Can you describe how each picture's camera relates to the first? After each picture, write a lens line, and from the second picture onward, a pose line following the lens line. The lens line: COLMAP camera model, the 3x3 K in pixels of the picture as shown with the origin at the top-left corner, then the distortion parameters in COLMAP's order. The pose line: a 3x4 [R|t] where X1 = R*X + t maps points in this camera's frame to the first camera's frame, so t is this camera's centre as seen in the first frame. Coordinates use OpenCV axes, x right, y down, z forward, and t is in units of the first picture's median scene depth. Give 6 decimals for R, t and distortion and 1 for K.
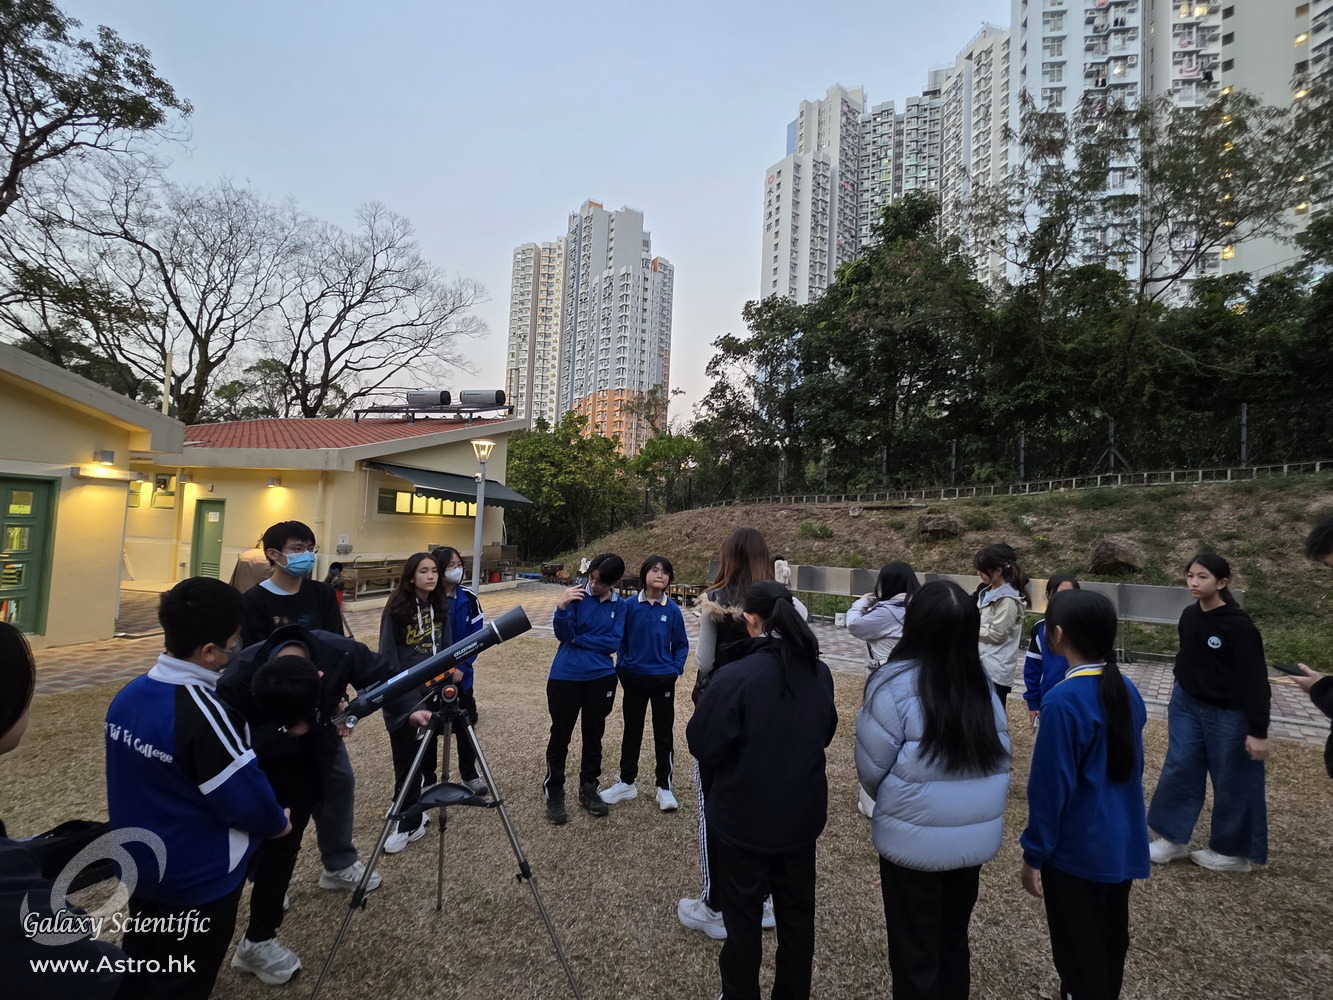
lens RADIAL K [[637.4, 0, 666.5], [0, 637.4, 500.0], [0, 0, 1]] dist [-0.004312, 0.001053]
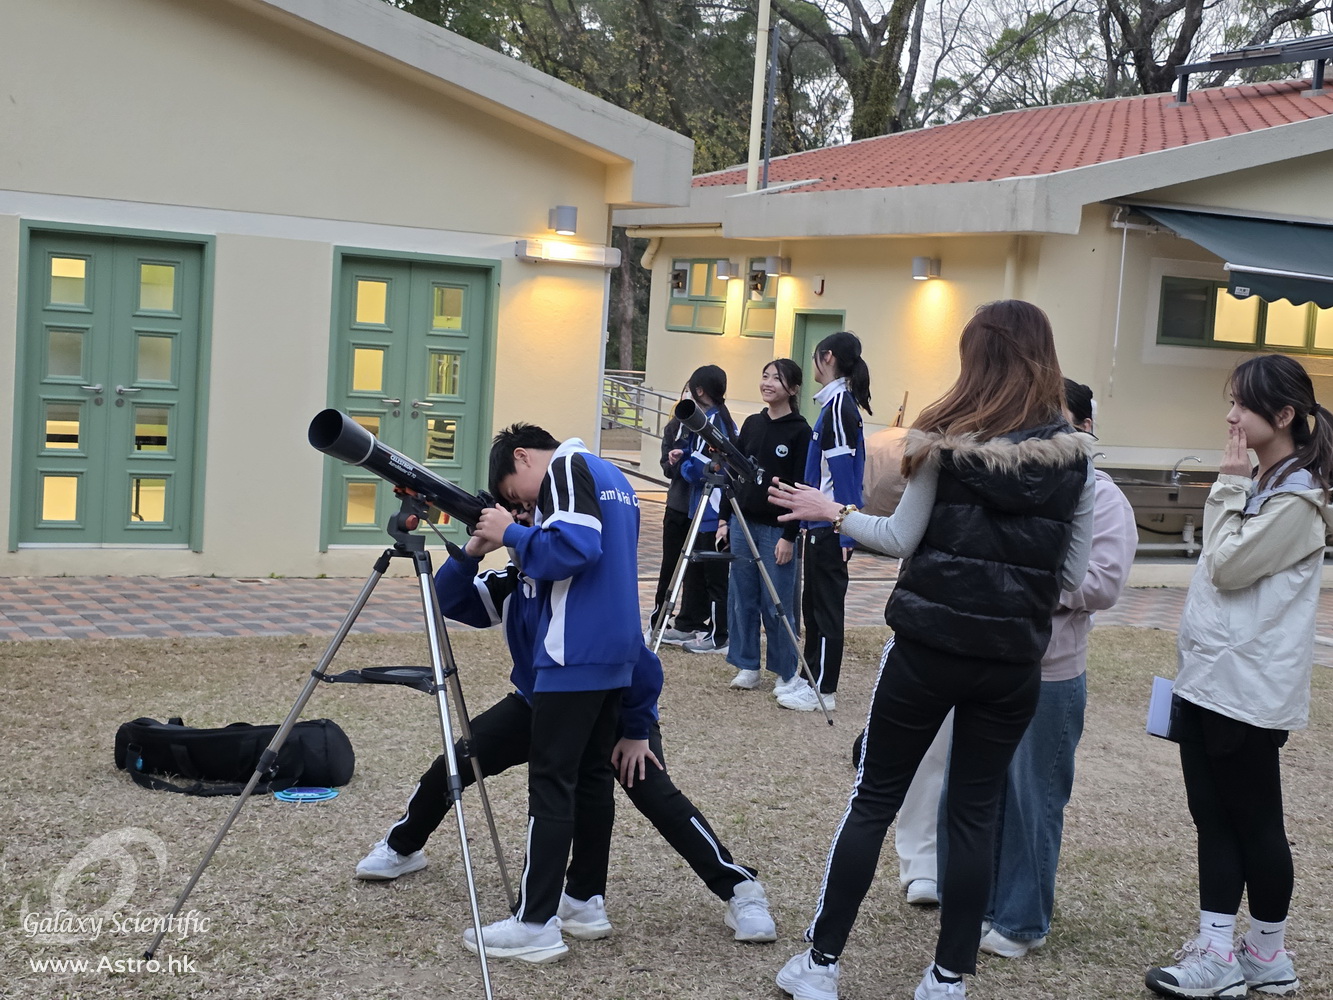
lens RADIAL K [[2018.3, 0, 666.5], [0, 2018.3, 500.0], [0, 0, 1]] dist [0.232472, -0.713582]
pose [[0.696716, 0.053829, -0.715325, 0.143854], [0.002657, 0.996980, 0.077612, 0.012471], [0.717342, -0.055974, 0.694469, -0.036190]]
